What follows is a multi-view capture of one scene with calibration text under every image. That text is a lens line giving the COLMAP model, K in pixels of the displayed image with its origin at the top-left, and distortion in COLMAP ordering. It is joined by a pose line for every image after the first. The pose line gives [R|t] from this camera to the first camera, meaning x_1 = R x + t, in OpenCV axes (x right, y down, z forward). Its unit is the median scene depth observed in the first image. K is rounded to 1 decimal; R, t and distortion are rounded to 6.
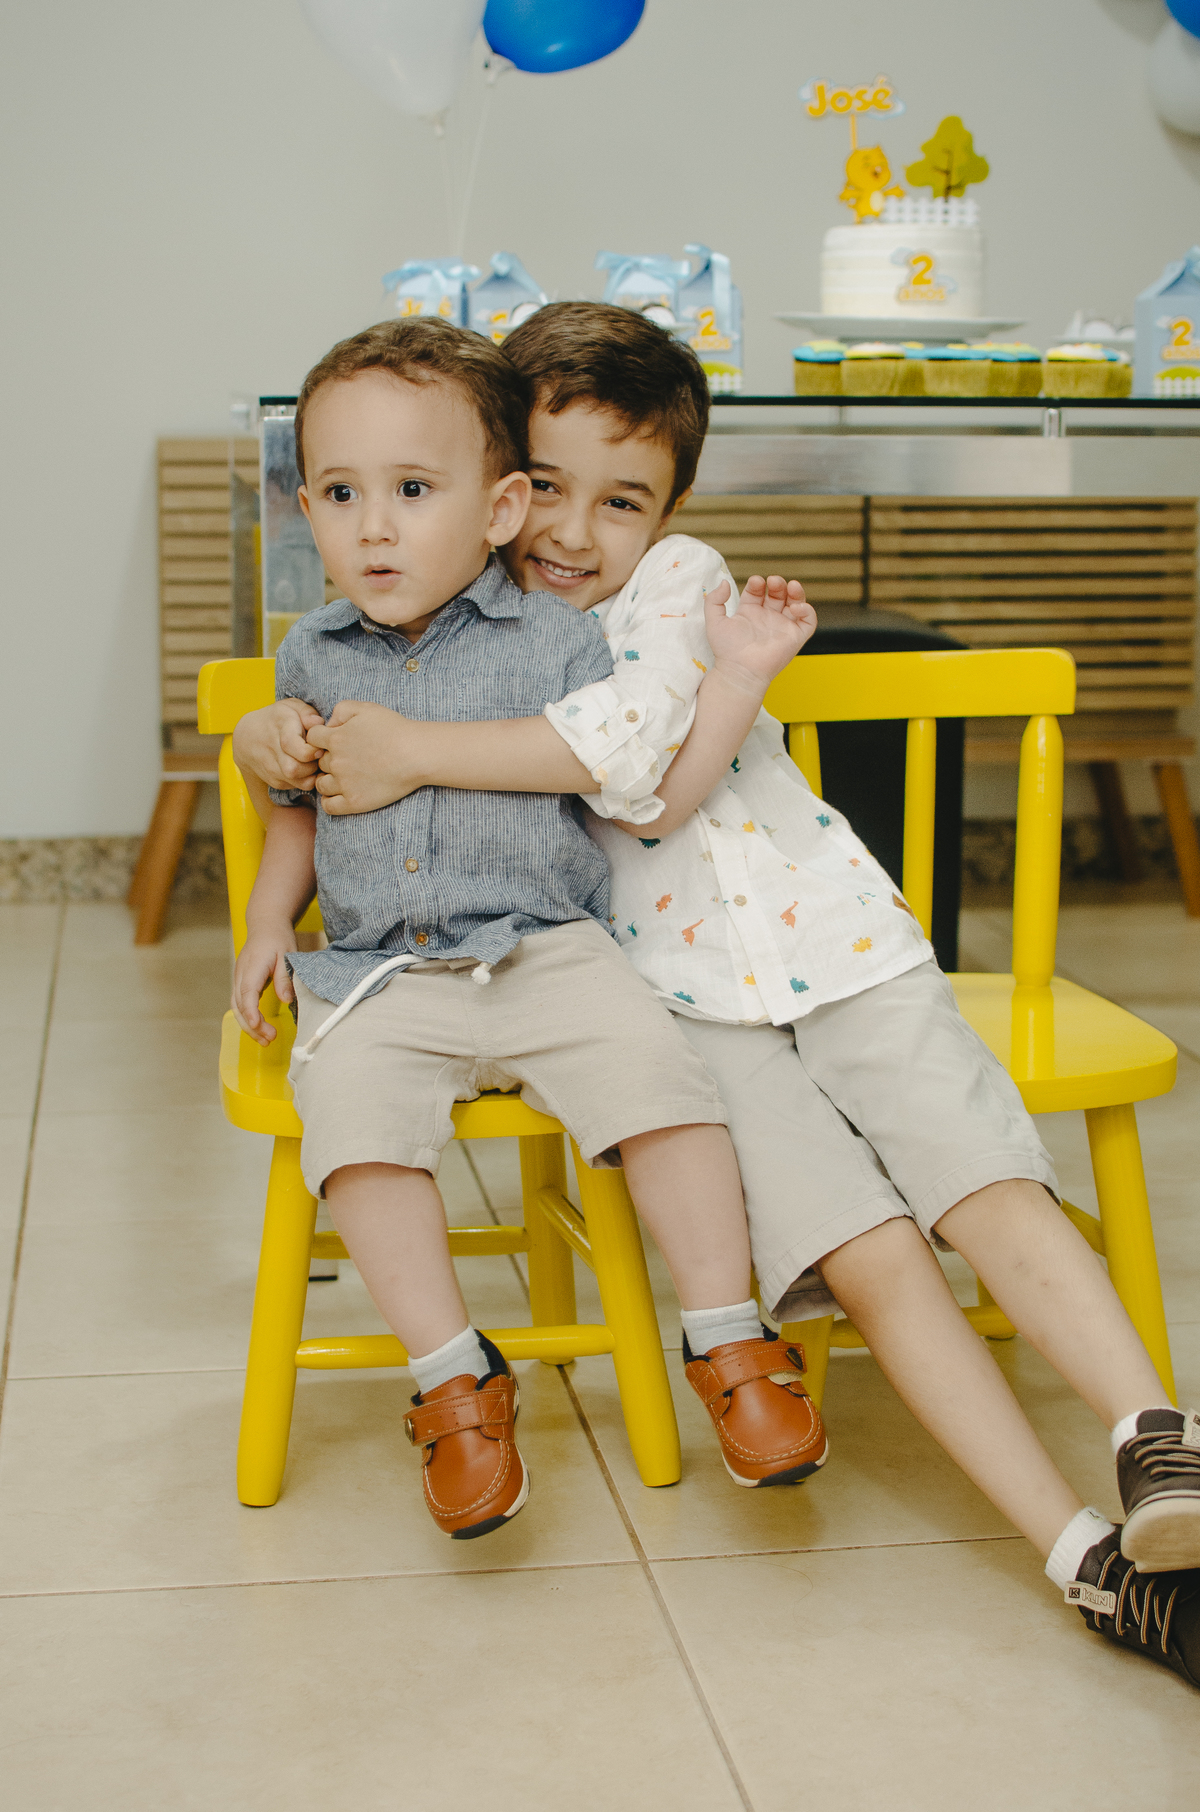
lens RADIAL K [[3093.5, 0, 618.4], [0, 3093.5, 966.9], [0, 0, 1]] dist [-0.159898, 0.000000]
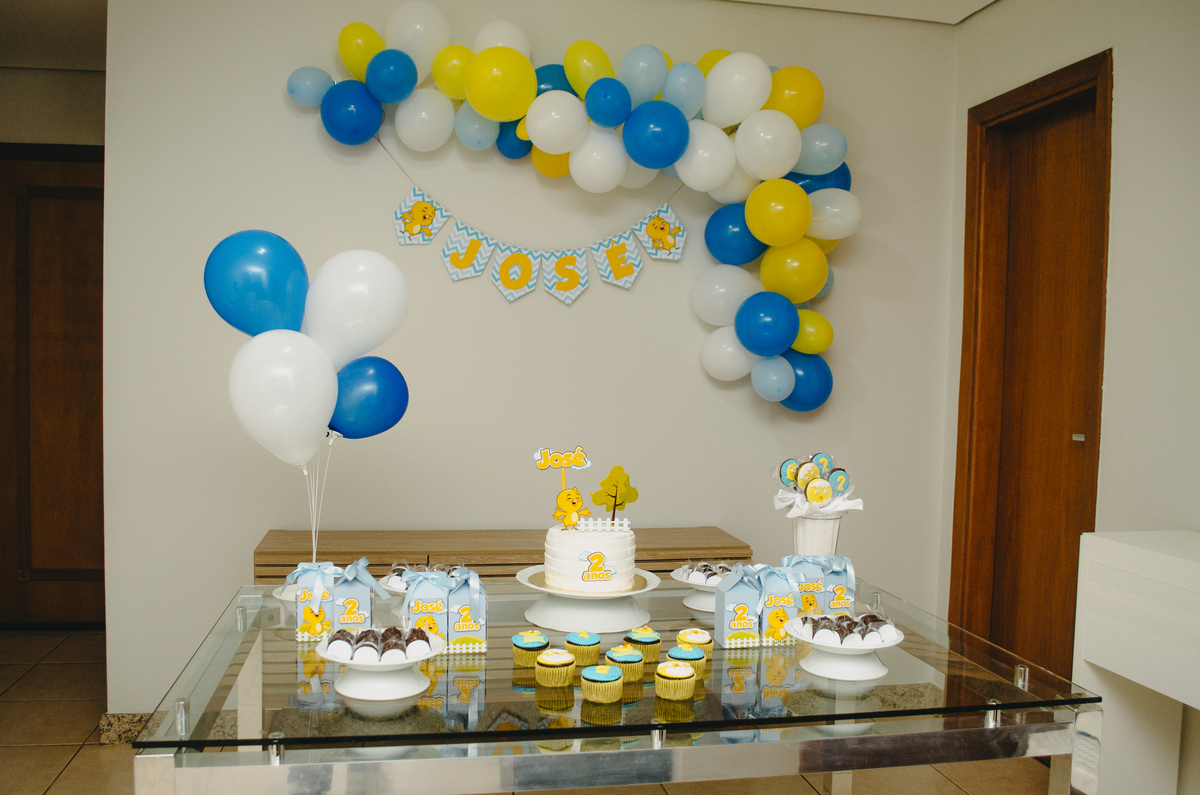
lens RADIAL K [[1018.8, 0, 585.5], [0, 1018.8, 414.3], [0, 0, 1]] dist [-0.074879, 0.008209]
pose [[0.999568, 0.016925, 0.024019, 0.075395], [-0.013528, 0.990734, -0.135139, -0.229029], [-0.026083, 0.134756, 0.990535, 0.391811]]
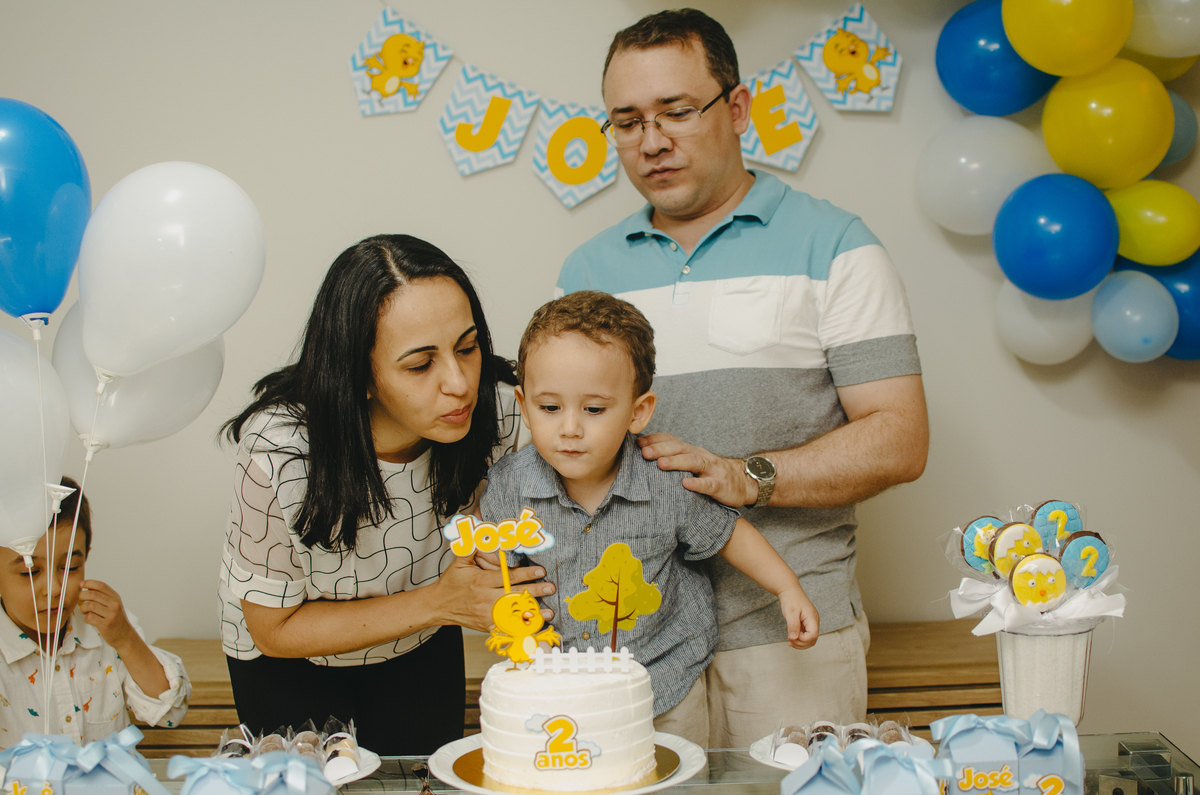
lens RADIAL K [[1850.9, 0, 601.5], [0, 1850.9, 397.9], [0, 0, 1]] dist [-0.160730, 0.000000]
pose [[0.986494, -0.018966, -0.162693, 0.200730], [-0.000882, 0.992644, -0.121063, -0.257091], [0.163793, 0.119572, 0.979221, 0.434056]]
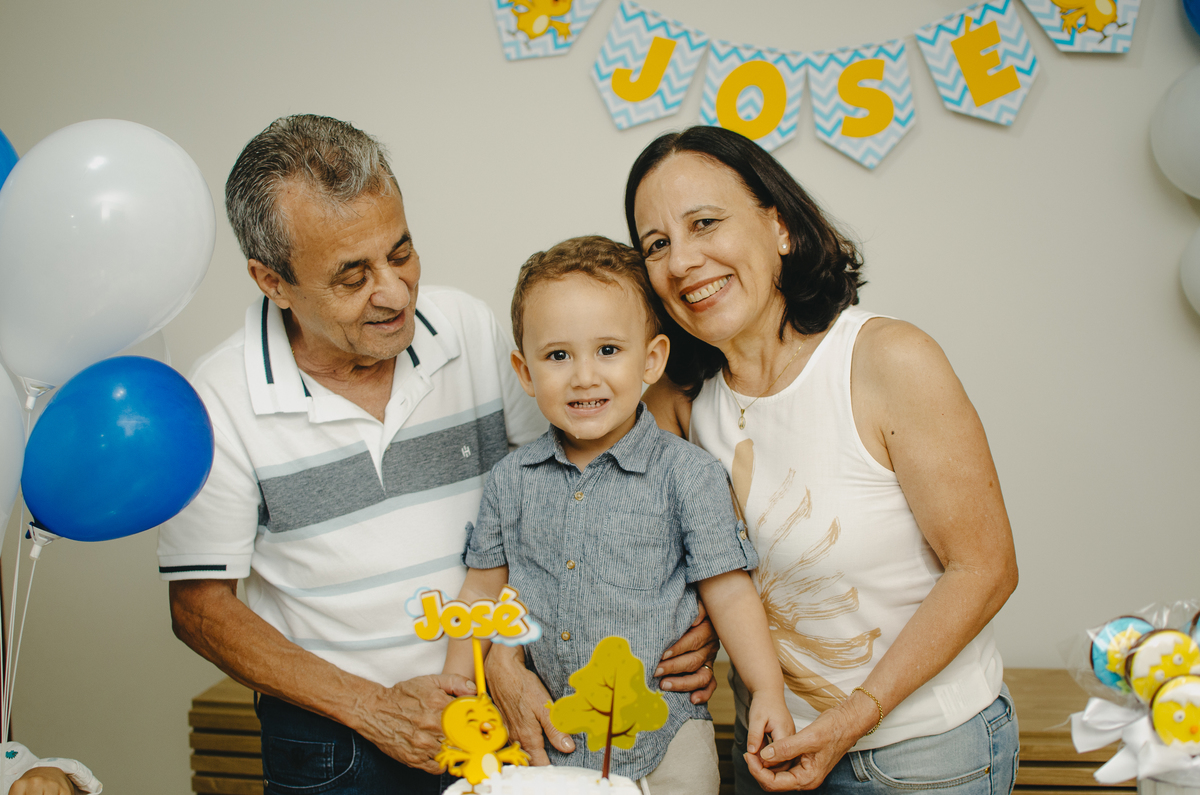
lens RADIAL K [[1850.9, 0, 580.7], [0, 1850.9, 391.1], [0, 0, 1]] dist [-0.160730, 0.000000]
pose [[0.933579, 0.012451, -0.358156, 0.259953], [-0.045623, 0.995394, -0.084317, -0.302828], [0.355457, 0.095056, 0.929847, 0.591429]]
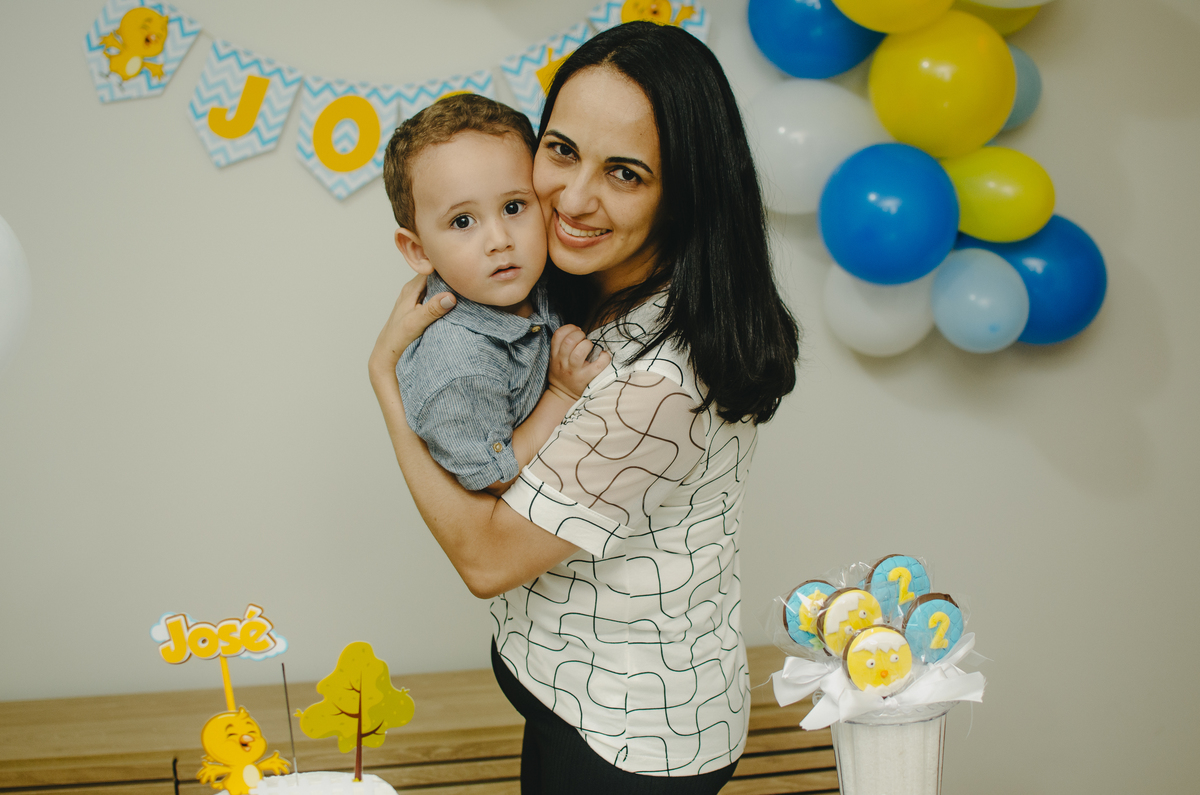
lens RADIAL K [[1850.9, 0, 597.3], [0, 1850.9, 399.0], [0, 0, 1]] dist [-0.160730, 0.000000]
pose [[0.994865, -0.056044, -0.084274, 0.213383], [0.047868, 0.994221, -0.096088, -0.295434], [0.089172, 0.091561, 0.991799, 0.547731]]
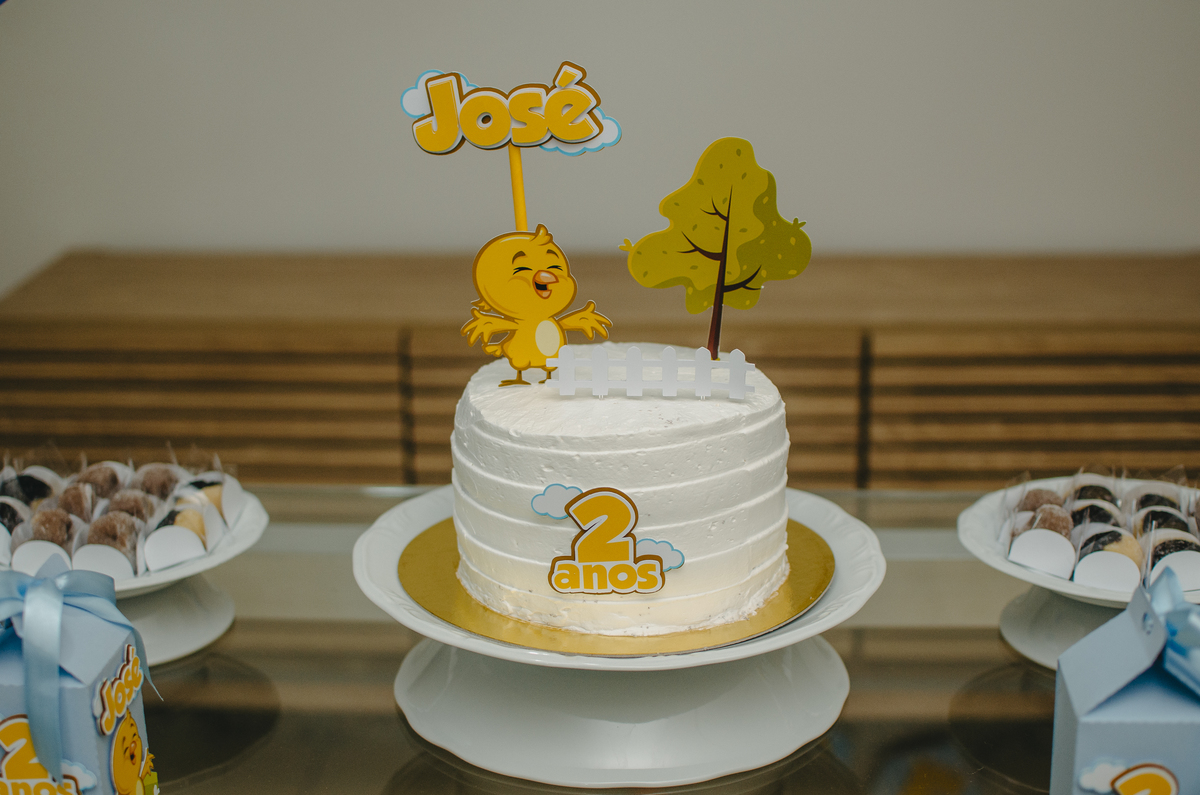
lens RADIAL K [[1850.9, 0, 590.6], [0, 1850.9, 400.4], [0, 0, 1]] dist [-0.160730, 0.000000]
pose [[0.976477, 0.048087, -0.210191, 0.151936], [-0.026445, 0.994164, 0.104588, -0.270723], [0.213994, -0.096569, 0.972050, 0.718987]]
